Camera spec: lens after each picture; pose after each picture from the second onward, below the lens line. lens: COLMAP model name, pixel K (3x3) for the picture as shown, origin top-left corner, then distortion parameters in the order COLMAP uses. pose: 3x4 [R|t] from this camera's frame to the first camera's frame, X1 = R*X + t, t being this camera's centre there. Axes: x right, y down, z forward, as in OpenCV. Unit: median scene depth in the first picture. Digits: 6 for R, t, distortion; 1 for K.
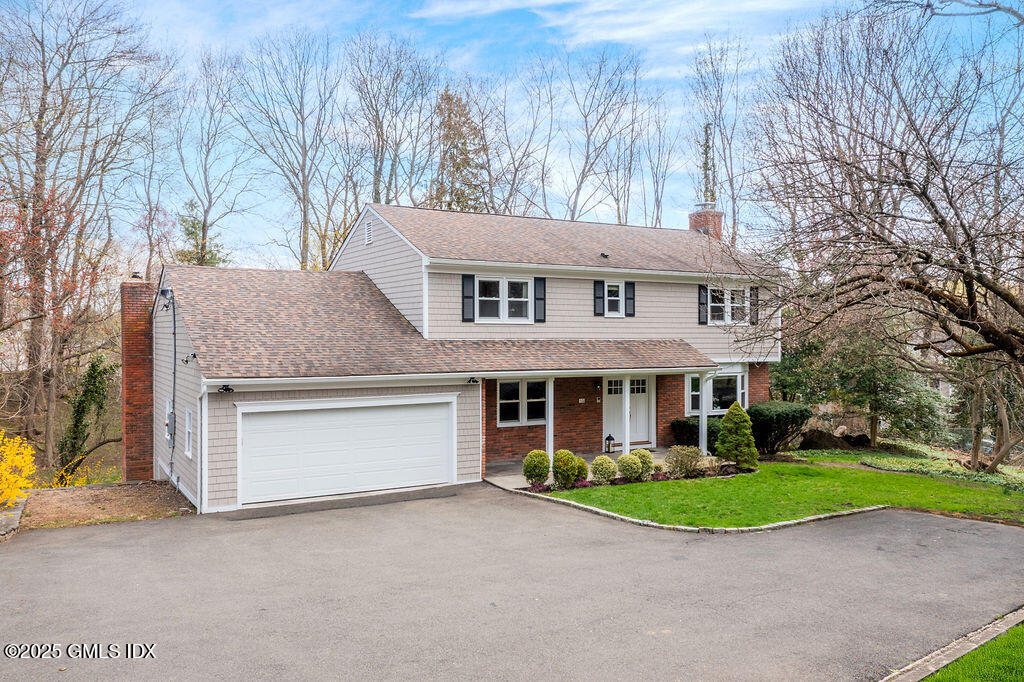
lens RADIAL K [[833.6, 0, 512.5], [0, 833.6, 340.2], [0, 0, 1]] dist [0.007257, 0.000439]
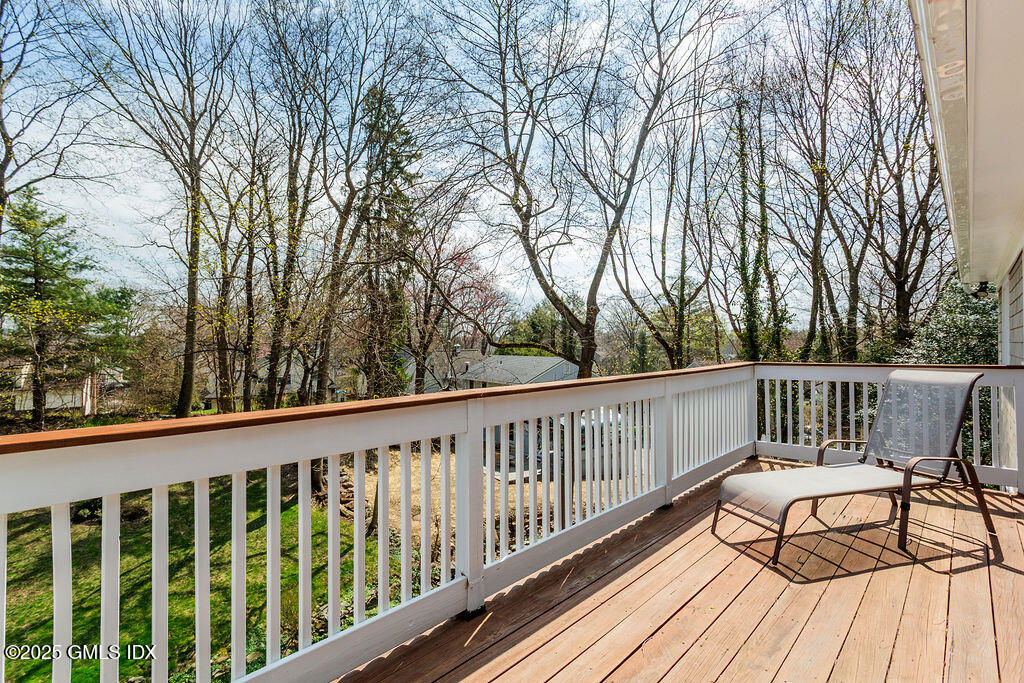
lens RADIAL K [[485.9, 0, 510.9], [0, 485.9, 342.1], [0, 0, 1]] dist [-0.005049, 0.000029]
pose [[0.957640, 0.000696, 0.287969, -0.079003], [0.005029, 0.999804, -0.019141, -0.009742], [-0.287926, 0.019779, 0.957448, 0.399925]]
